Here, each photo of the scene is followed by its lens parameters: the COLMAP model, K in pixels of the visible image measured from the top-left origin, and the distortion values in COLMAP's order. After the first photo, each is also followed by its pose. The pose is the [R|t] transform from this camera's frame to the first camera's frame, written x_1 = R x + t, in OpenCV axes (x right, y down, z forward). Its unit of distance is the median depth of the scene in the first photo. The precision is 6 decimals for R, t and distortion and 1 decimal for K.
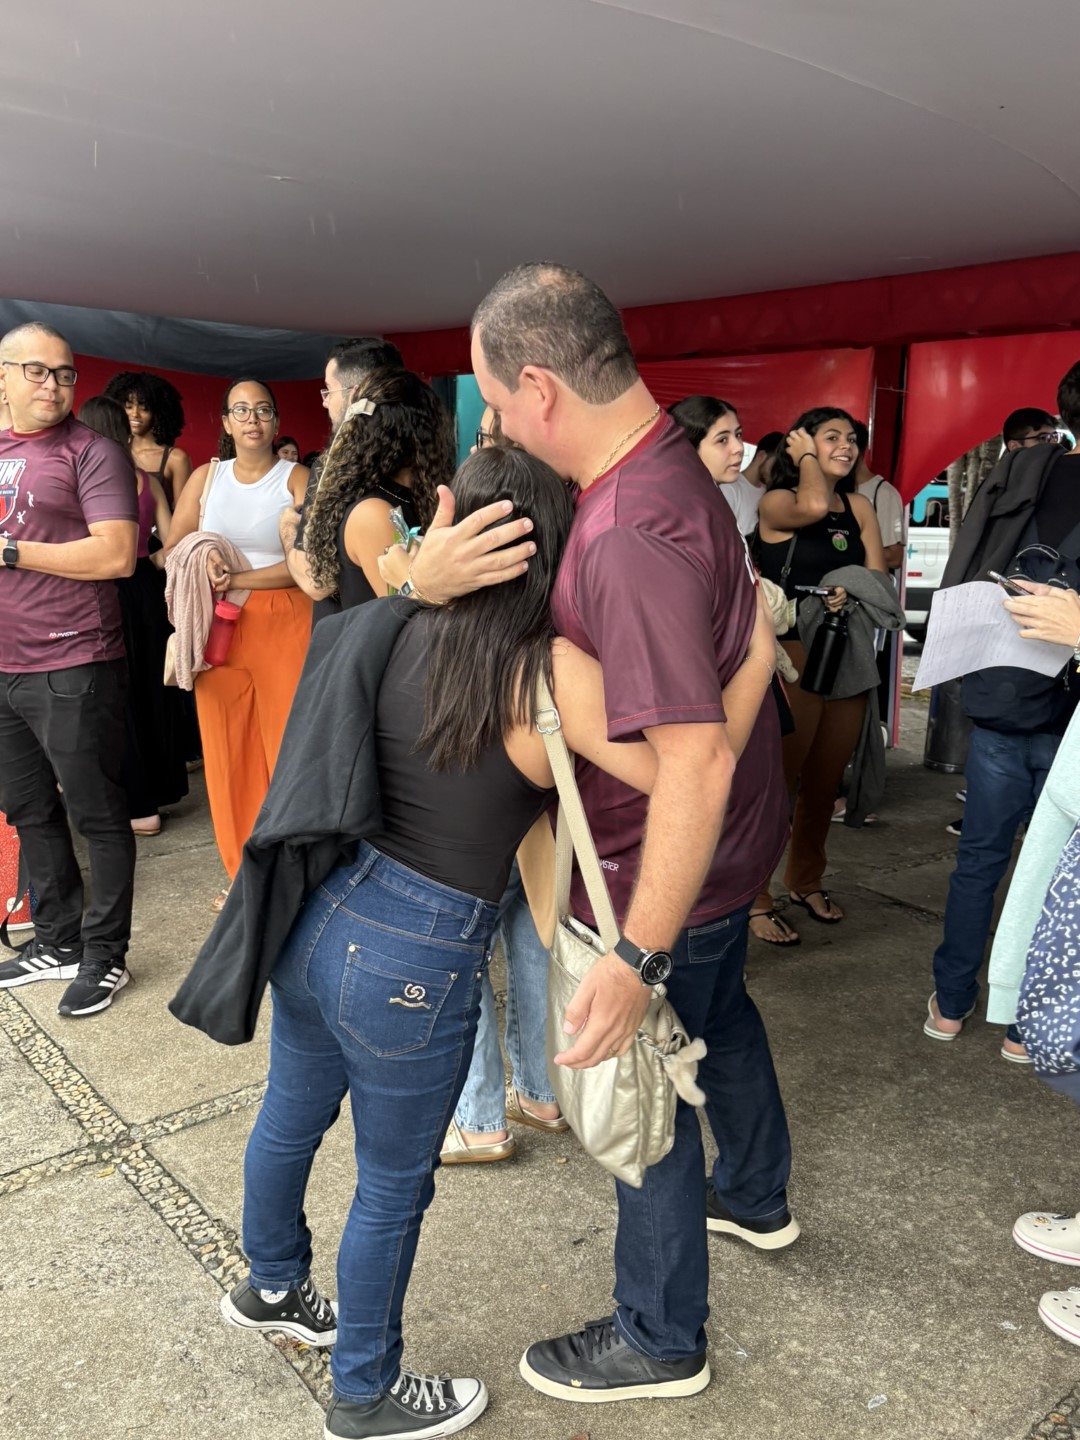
lens RADIAL K [[1238.0, 0, 540.0], [0, 1238.0, 720.0], [0, 0, 1]] dist [-0.013037, 0.070723]
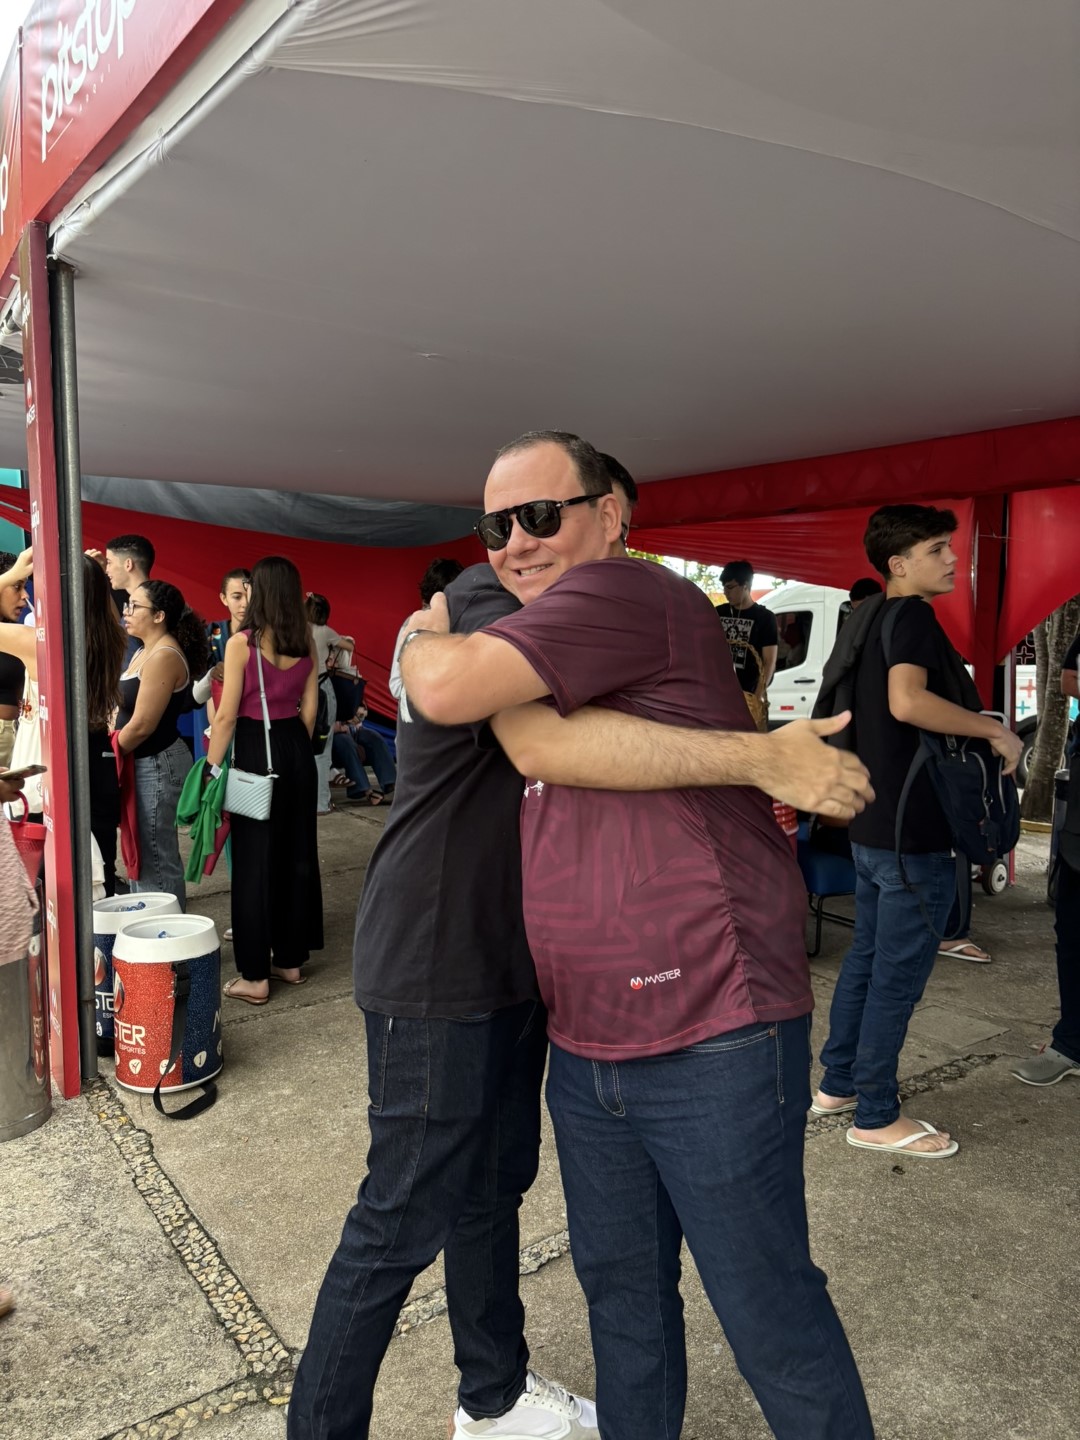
lens RADIAL K [[1094.3, 0, 528.3], [0, 1094.3, 741.6], [0, 0, 1]] dist [0.059214, -0.080600]
pose [[0.996931, -0.012906, -0.077212, -0.091958], [0.005924, 0.995926, -0.089975, -0.039832], [0.078058, 0.089241, 0.992947, 0.176067]]
